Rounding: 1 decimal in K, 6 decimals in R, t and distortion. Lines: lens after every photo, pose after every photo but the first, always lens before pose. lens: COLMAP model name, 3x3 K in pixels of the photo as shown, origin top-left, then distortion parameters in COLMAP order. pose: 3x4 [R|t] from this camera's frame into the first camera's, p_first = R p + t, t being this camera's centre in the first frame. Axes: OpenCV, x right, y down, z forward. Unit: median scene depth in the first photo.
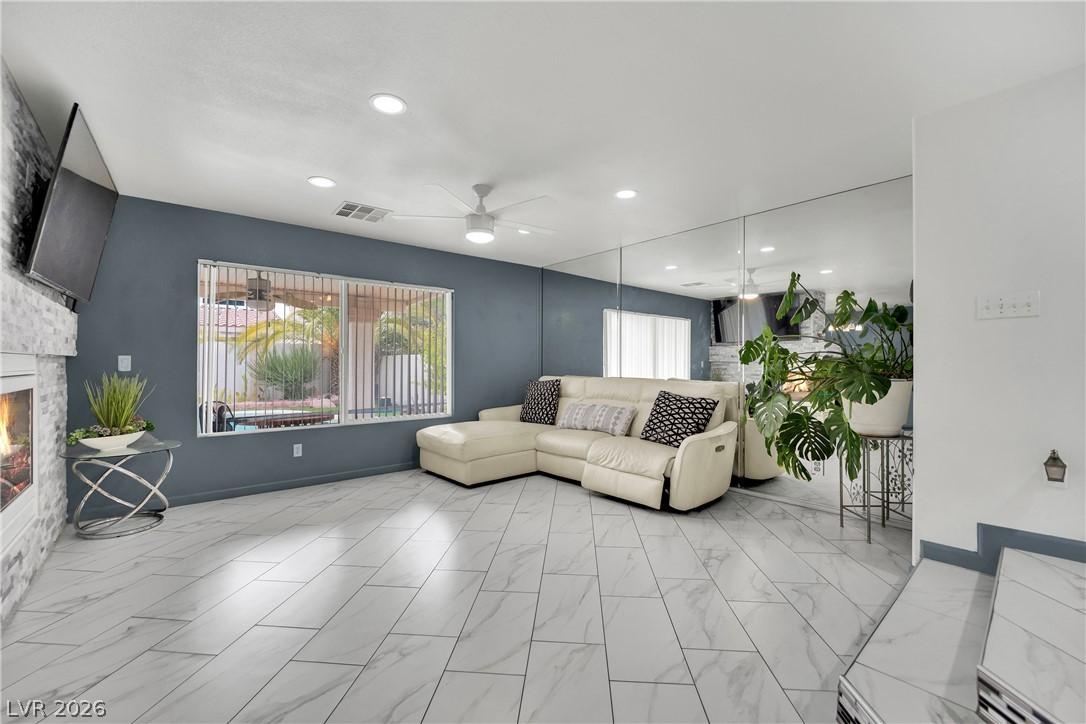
lens RADIAL K [[450.1, 0, 545.5], [0, 450.1, 362.9], [0, 0, 1]] dist [-0.010690, 0.000567]
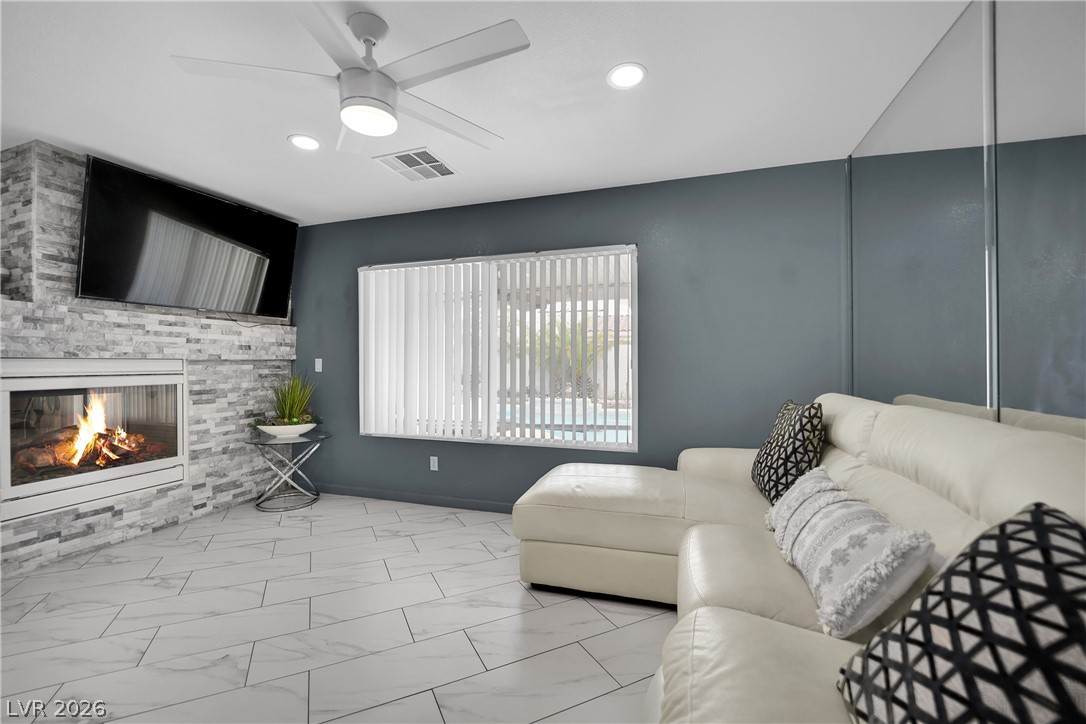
lens RADIAL K [[450.1, 0, 547.3], [0, 450.1, 362.8], [0, 0, 1]] dist [-0.010690, 0.000567]
pose [[0.530072, -0.003214, -0.847946, 0.352789], [-0.003096, 0.999979, -0.005725, 0.000763], [0.847947, 0.005660, 0.530051, 0.790847]]
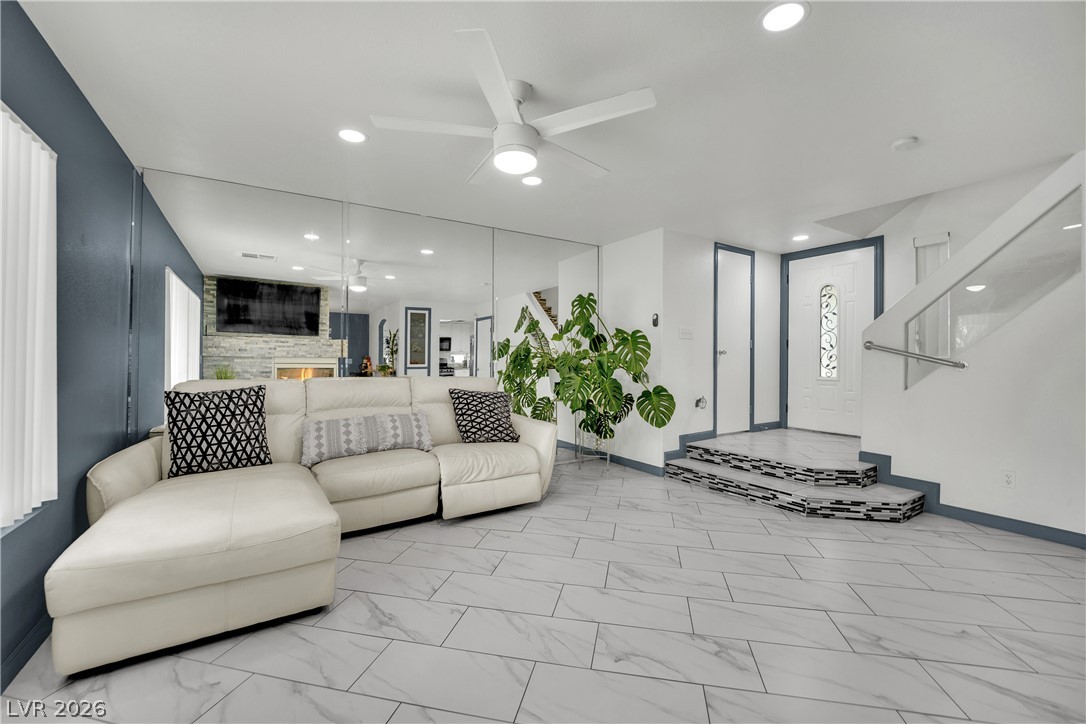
lens RADIAL K [[450.1, 0, 551.3], [0, 450.1, 359.2], [0, 0, 1]] dist [-0.010690, 0.000567]
pose [[0.115478, 0.006457, 0.993289, -0.689085], [-0.002412, 0.999978, -0.006220, 0.008320], [-0.993307, -0.001677, 0.115491, 0.767130]]
